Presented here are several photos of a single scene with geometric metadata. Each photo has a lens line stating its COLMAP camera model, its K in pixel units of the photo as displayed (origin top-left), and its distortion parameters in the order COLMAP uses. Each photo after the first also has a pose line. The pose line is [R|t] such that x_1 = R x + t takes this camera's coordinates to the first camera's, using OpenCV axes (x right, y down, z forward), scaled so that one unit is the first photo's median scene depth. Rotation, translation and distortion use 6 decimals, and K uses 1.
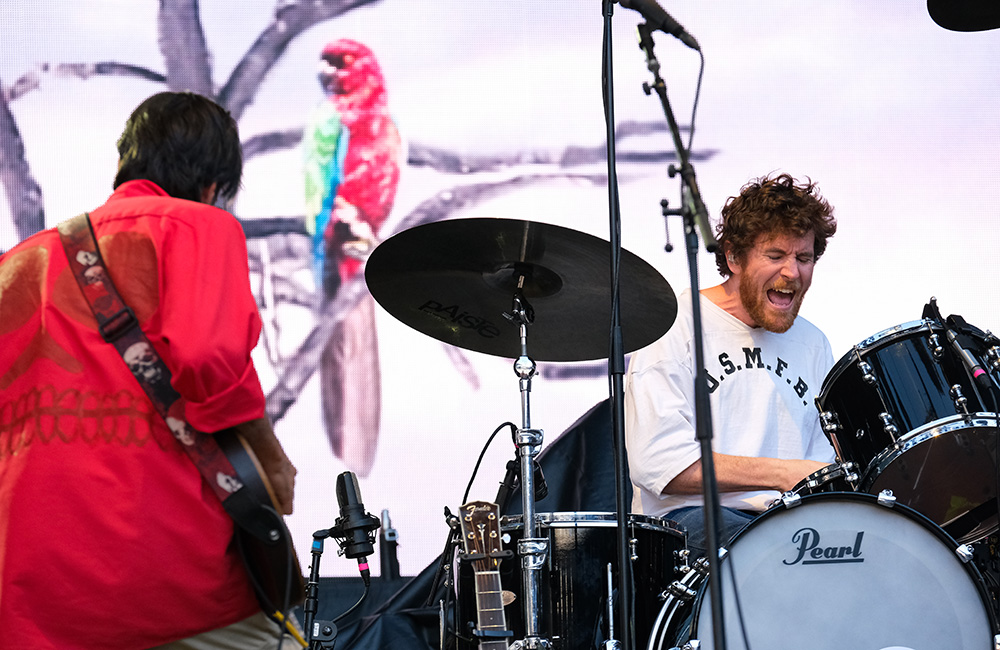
lens RADIAL K [[6308.4, 0, 499.4], [0, 6308.4, 208.5], [0, 0, 1]] dist [0.192354, 34.912428]
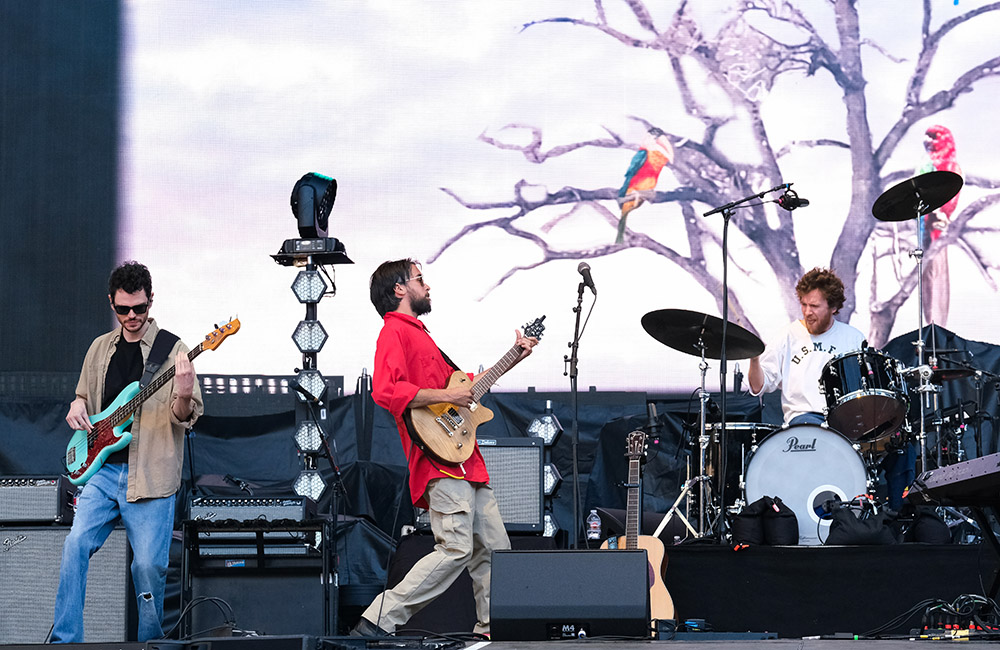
lens RADIAL K [[4182.1, 0, 500.0], [0, 4182.1, 325.0], [0, 0, 1]] dist [0.081664, -2.434614]
pose [[0.934829, 0.008568, -0.354995, 0.340985], [0.027715, 0.994899, 0.096997, -0.101418], [0.354015, -0.100515, 0.929823, -0.367969]]
